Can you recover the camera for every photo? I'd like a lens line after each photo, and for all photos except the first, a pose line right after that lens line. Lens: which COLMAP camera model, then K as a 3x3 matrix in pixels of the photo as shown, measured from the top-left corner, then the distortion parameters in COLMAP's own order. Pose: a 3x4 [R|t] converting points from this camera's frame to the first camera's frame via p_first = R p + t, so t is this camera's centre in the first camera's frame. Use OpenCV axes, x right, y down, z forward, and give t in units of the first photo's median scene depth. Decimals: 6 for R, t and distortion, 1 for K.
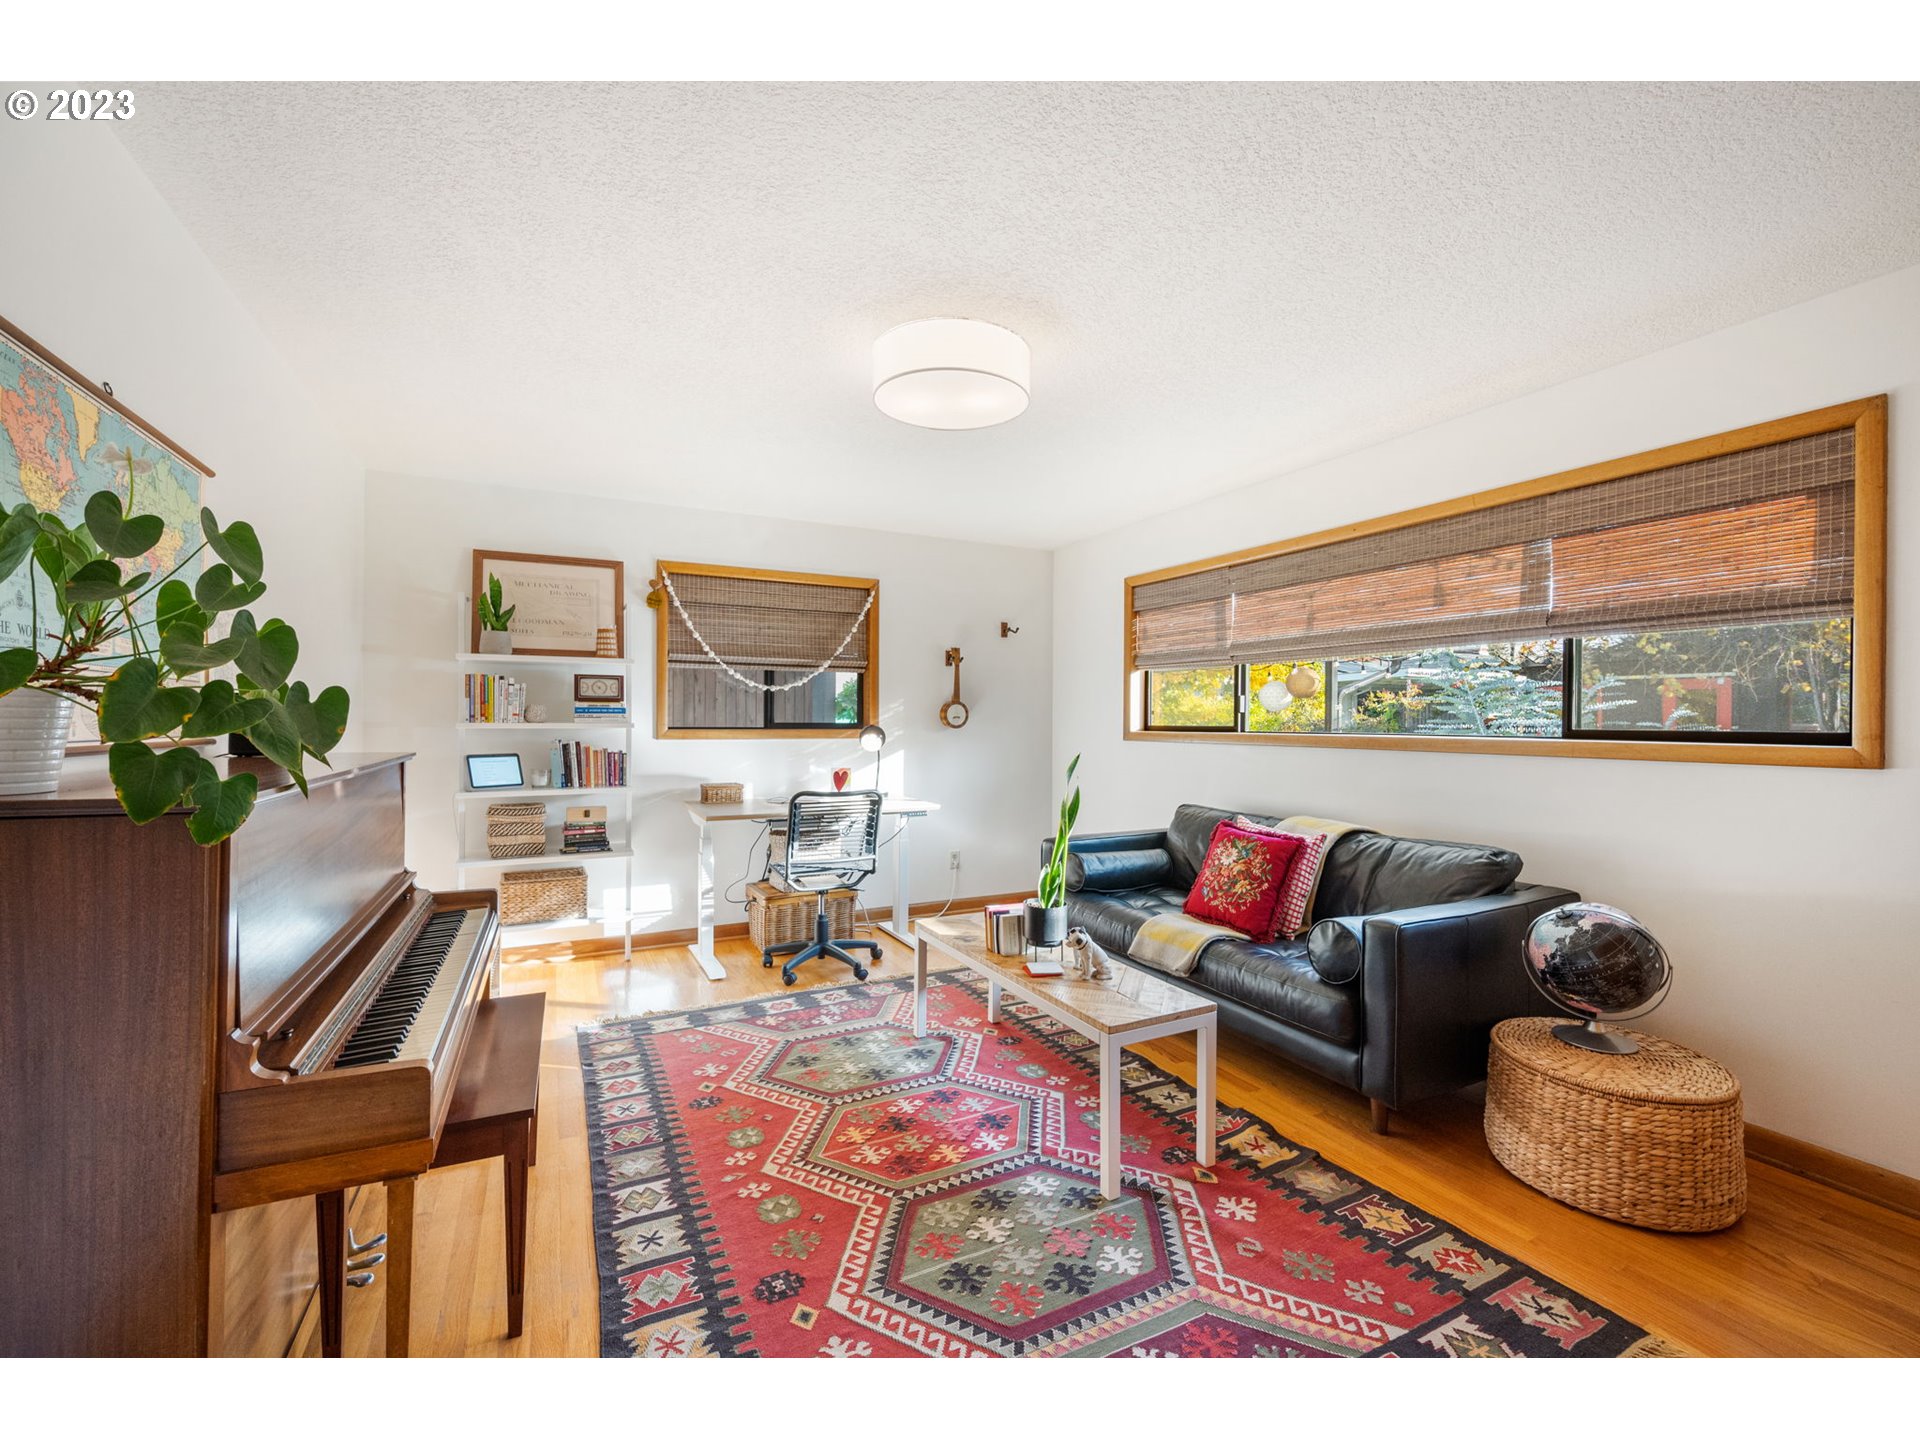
lens RADIAL K [[801.8, 0, 969.4], [0, 801.8, 717.1], [0, 0, 1]] dist [-0.000457, -0.000060]
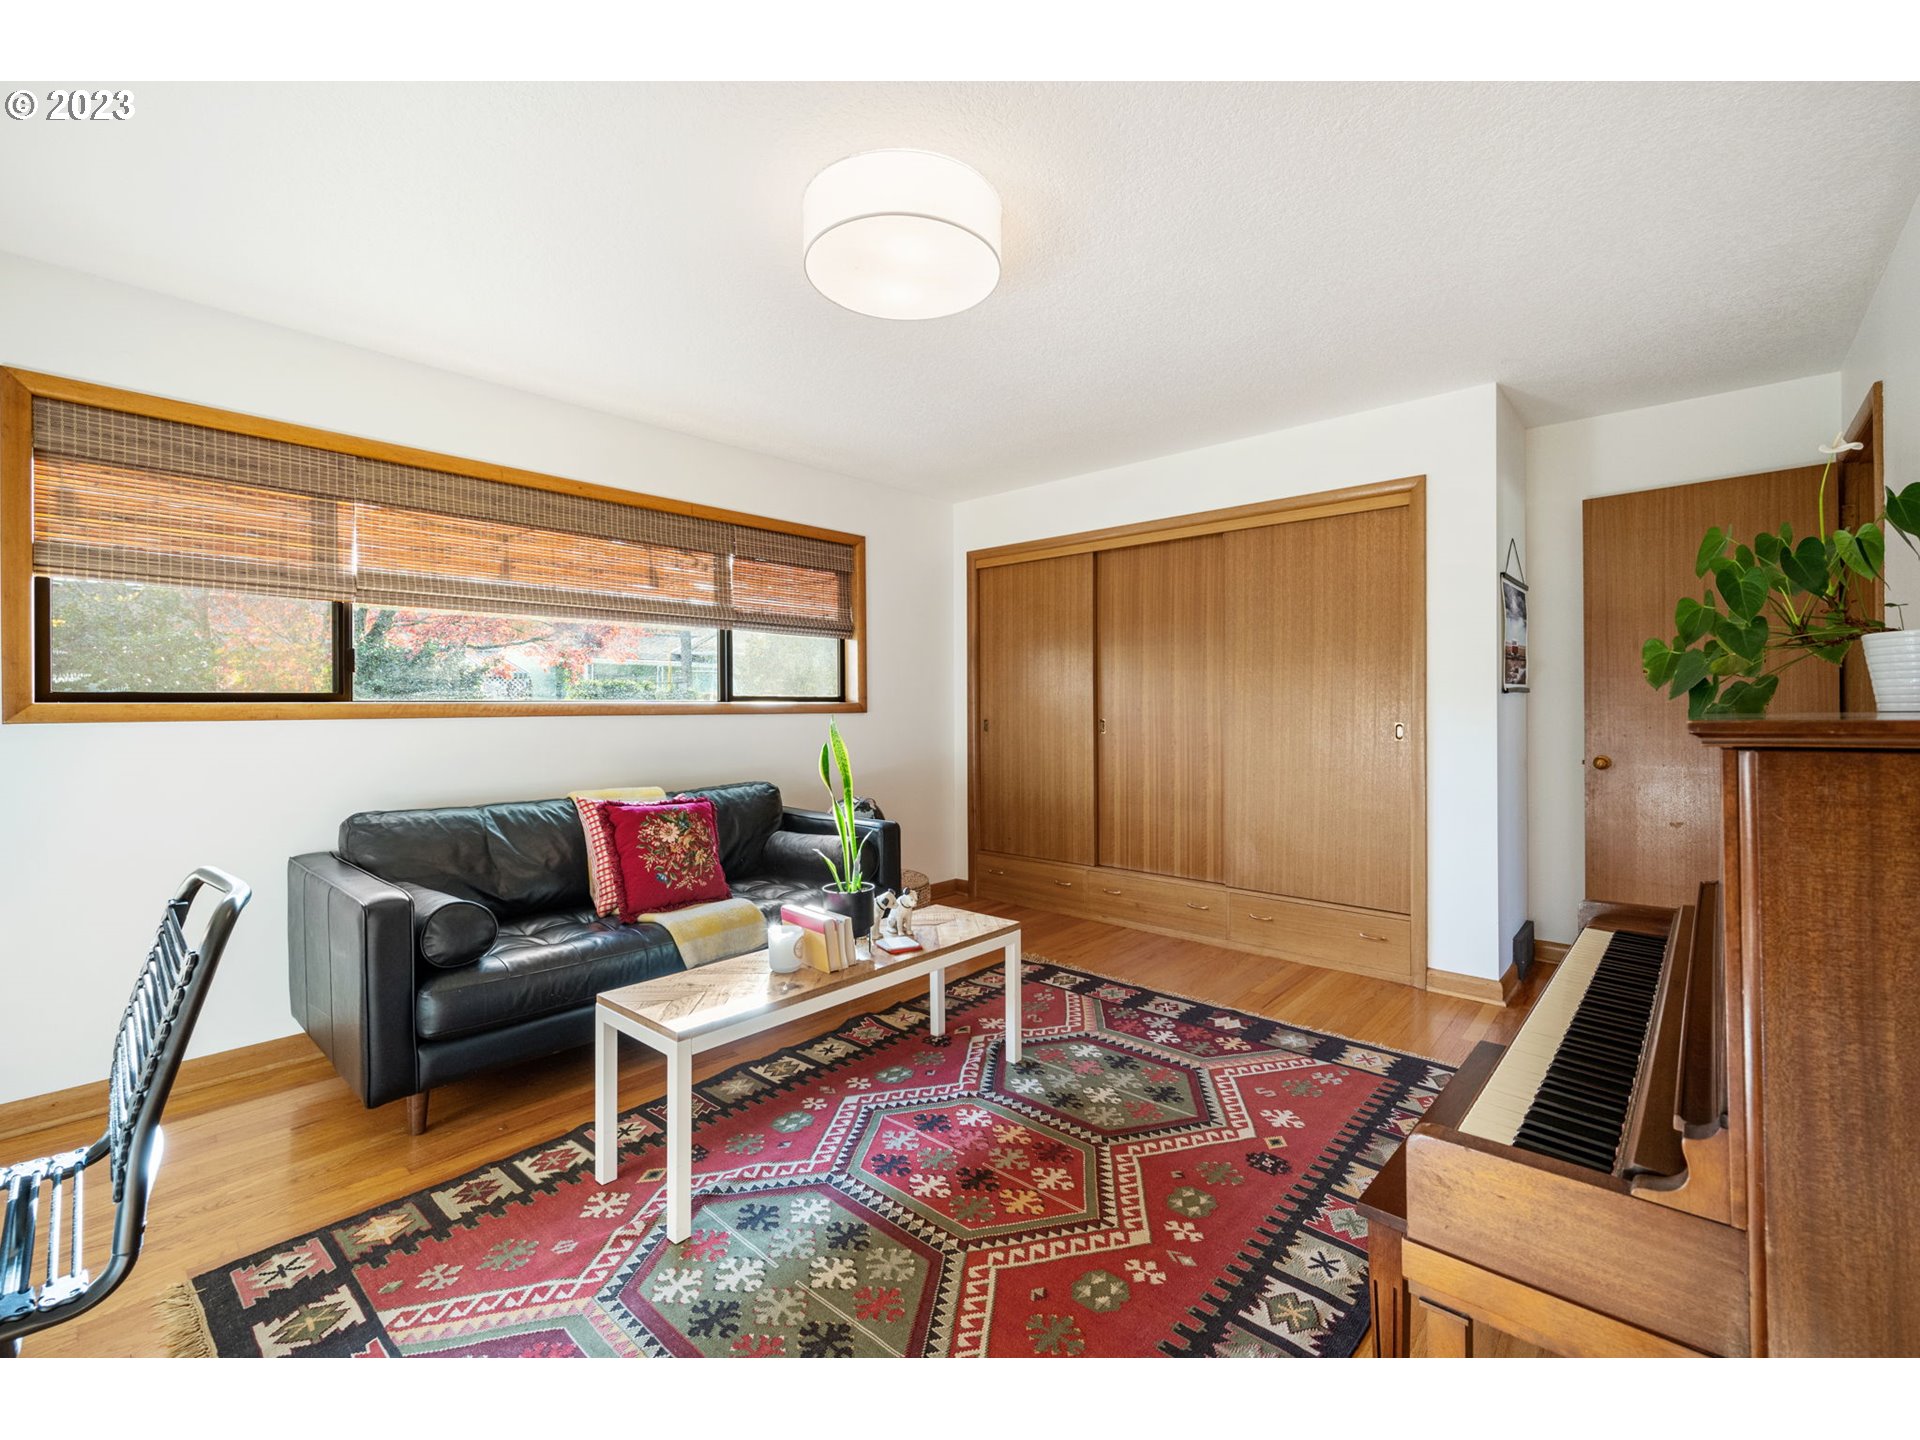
lens RADIAL K [[801.8, 0, 969.4], [0, 801.8, 717.1], [0, 0, 1]] dist [-0.000457, -0.000060]
pose [[-0.342518, -0.014149, 0.939405, -0.885018], [0.000978, 0.999881, 0.015416, 0.039375], [-0.939511, 0.006199, -0.342464, 1.365354]]
